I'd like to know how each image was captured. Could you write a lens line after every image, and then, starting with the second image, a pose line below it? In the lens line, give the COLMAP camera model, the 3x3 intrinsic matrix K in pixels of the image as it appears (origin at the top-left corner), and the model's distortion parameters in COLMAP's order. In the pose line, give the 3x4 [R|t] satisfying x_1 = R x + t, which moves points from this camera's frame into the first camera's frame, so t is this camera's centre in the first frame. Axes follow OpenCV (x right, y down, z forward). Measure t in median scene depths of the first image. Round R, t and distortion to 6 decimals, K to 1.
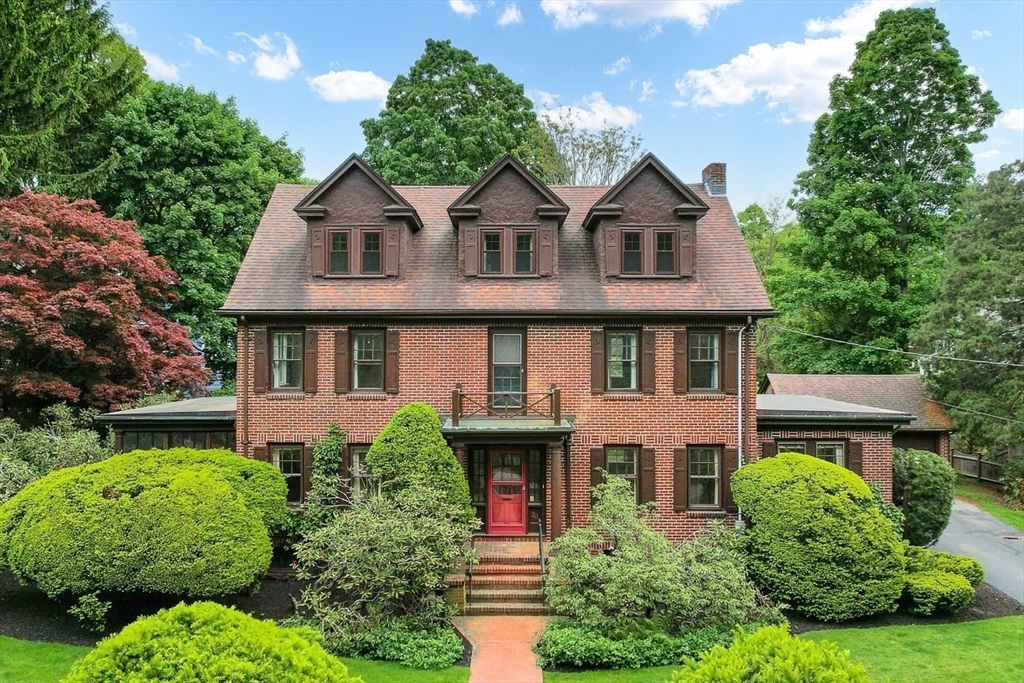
lens RADIAL K [[869.5, 0, 512.8], [0, 869.5, 358.2], [0, 0, 1]] dist [-0.047662, 0.003187]
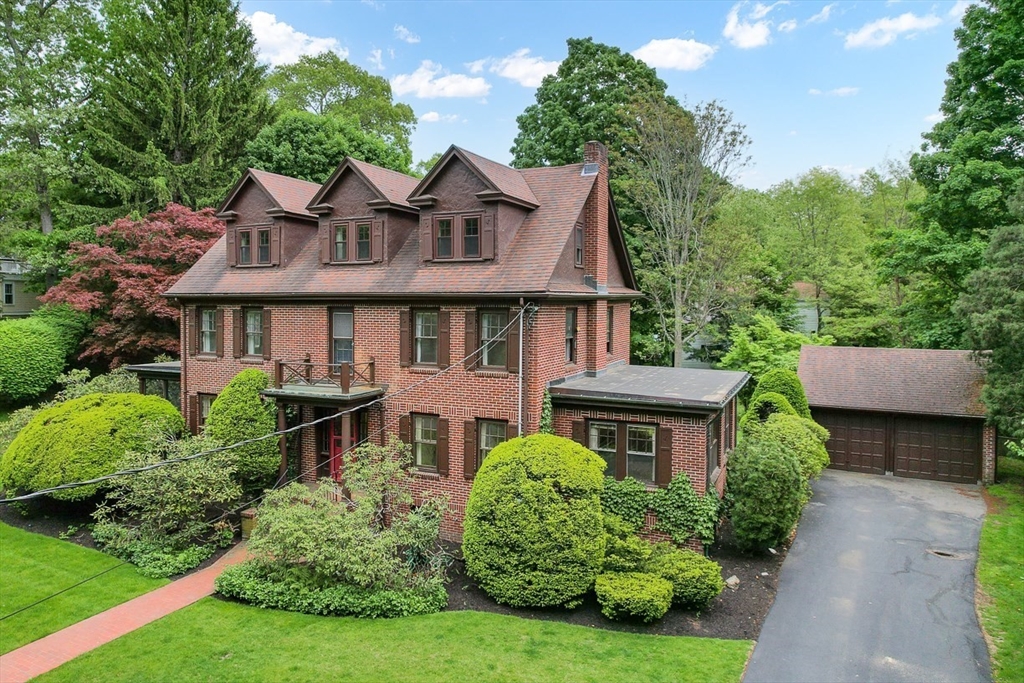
lens RADIAL K [[741.7, 0, 486.2], [0, 741.7, 340.4], [0, 0, 1]] dist [-0.045369, 0.001179]
pose [[0.888402, 0.026486, -0.458302, 0.628442], [-0.007619, 0.999047, 0.042967, -0.034871], [0.459004, -0.034680, 0.887757, 0.198432]]
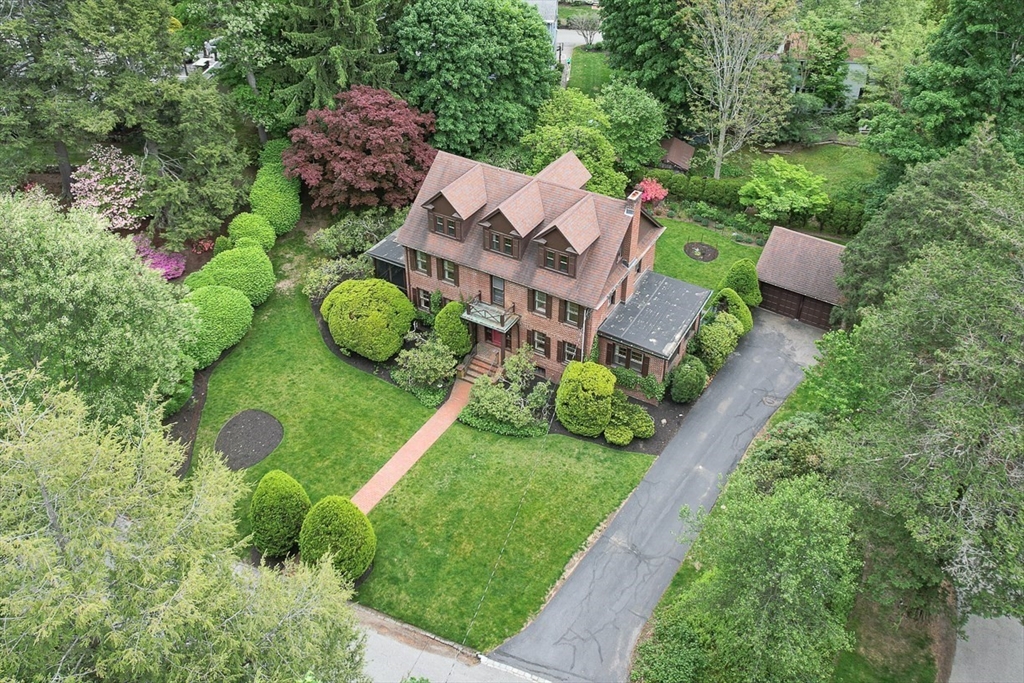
lens RADIAL K [[869.5, 0, 512.8], [0, 869.5, 358.2], [0, 0, 1]] dist [-0.047662, 0.003187]
pose [[0.852290, 0.327812, -0.407605, 1.052614], [-0.003929, 0.783245, 0.621700, -1.312416], [0.523056, -0.528267, 0.668840, -0.655137]]
